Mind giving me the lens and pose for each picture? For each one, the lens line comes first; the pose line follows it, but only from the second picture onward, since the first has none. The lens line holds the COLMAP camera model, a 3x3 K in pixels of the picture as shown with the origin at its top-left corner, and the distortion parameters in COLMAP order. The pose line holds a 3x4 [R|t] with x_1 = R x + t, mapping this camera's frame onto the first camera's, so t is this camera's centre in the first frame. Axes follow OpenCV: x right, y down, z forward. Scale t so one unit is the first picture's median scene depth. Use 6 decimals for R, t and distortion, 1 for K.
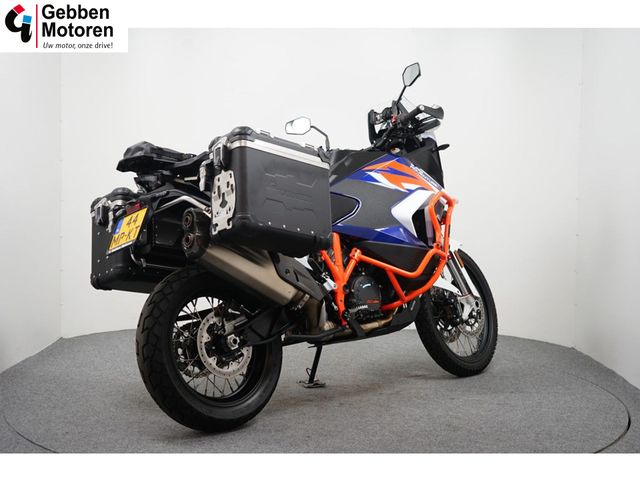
lens RADIAL K [[897.9, 0, 320.0], [0, 897.9, 240.0], [0, 0, 1]] dist [-0.005291, -0.011265]
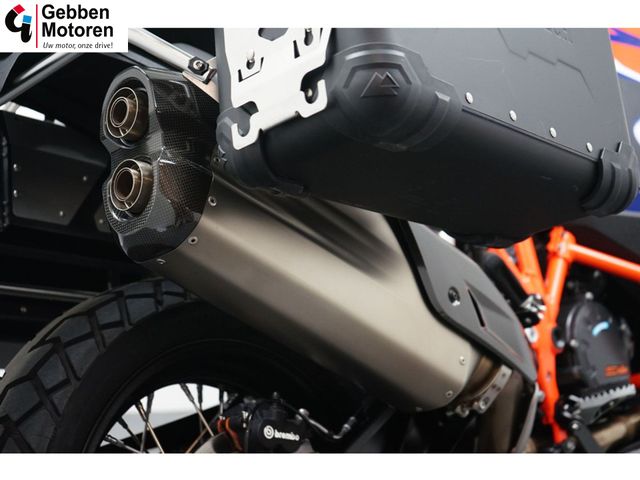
lens RADIAL K [[1080.2, 0, 320.0], [0, 1080.2, 240.0], [0, 0, 1]] dist [0.022847, 0.064390]
pose [[0.997471, -0.025765, 0.066235, -0.105654], [0.026975, 0.999484, -0.017432, 0.021887], [-0.065752, 0.019174, 0.997652, 0.641886]]
